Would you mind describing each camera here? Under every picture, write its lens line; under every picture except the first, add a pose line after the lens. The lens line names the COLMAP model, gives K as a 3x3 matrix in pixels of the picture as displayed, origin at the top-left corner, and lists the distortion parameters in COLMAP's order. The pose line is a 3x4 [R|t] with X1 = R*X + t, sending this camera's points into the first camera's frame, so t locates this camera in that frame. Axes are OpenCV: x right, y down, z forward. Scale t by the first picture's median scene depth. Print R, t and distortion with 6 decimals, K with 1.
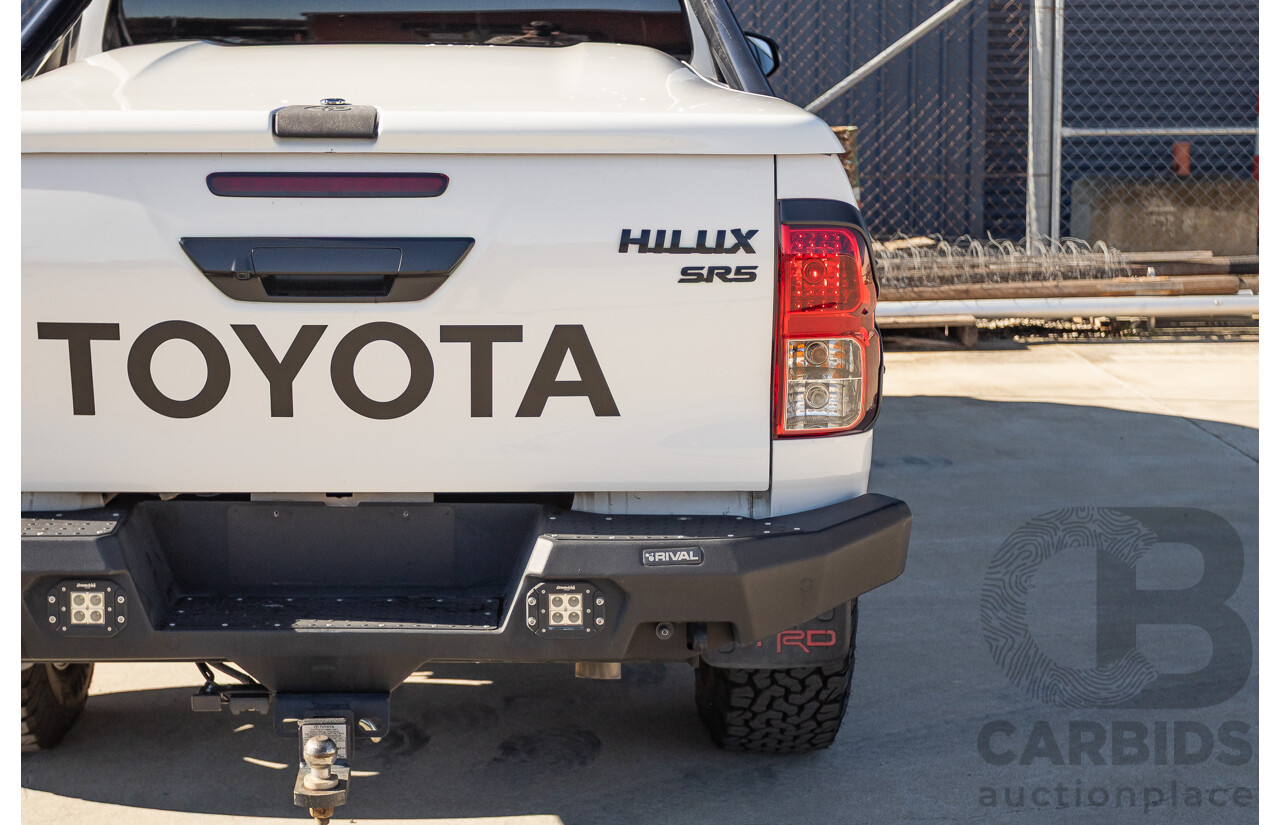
lens RADIAL K [[2124.7, 0, 599.7], [0, 2124.7, 404.4], [0, 0, 1]] dist [-0.005824, 0.000000]
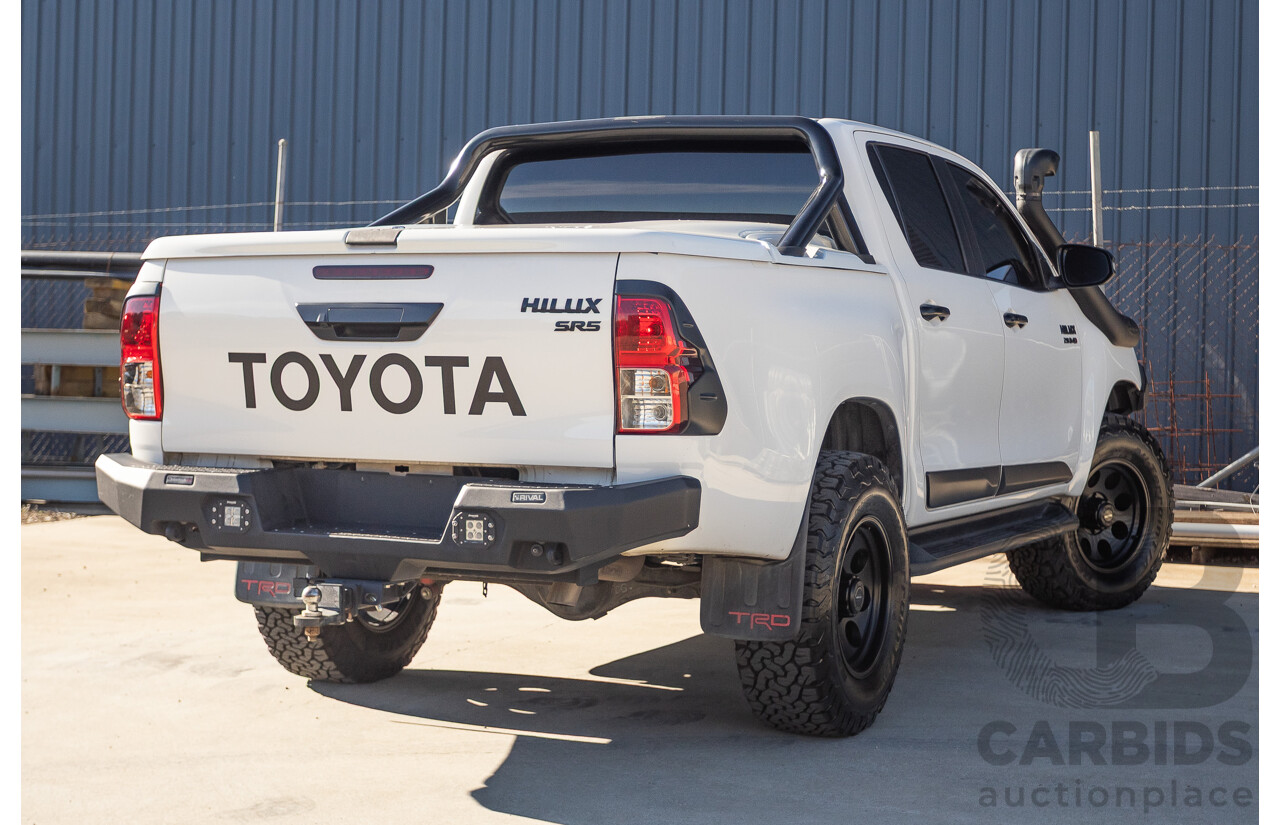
lens RADIAL K [[2301.4, 0, 585.0], [0, 2301.4, 377.3], [0, 0, 1]] dist [-0.007492, 0.000000]
pose [[0.880550, 0.011676, -0.473809, 0.880198], [-0.086962, 0.986705, -0.137300, 0.213565], [0.465907, 0.162102, 0.869859, -0.496510]]
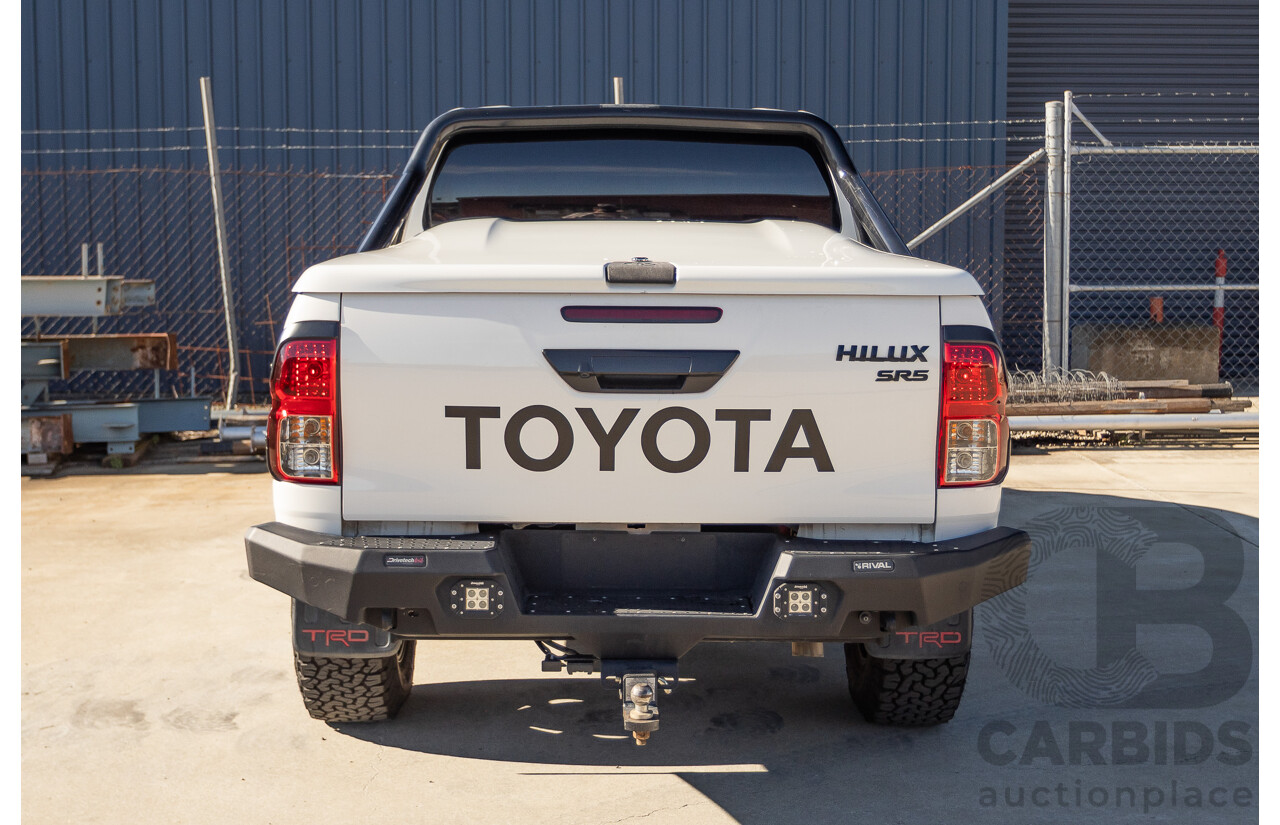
lens RADIAL K [[1789.4, 0, 649.1], [0, 1789.4, 399.5], [0, 0, 1]] dist [-0.020761, 0.000000]
pose [[0.999987, 0.004807, 0.001695, -0.123334], [-0.004684, 0.997794, -0.066226, 0.039002], [-0.002010, 0.066218, 0.997803, -0.247395]]
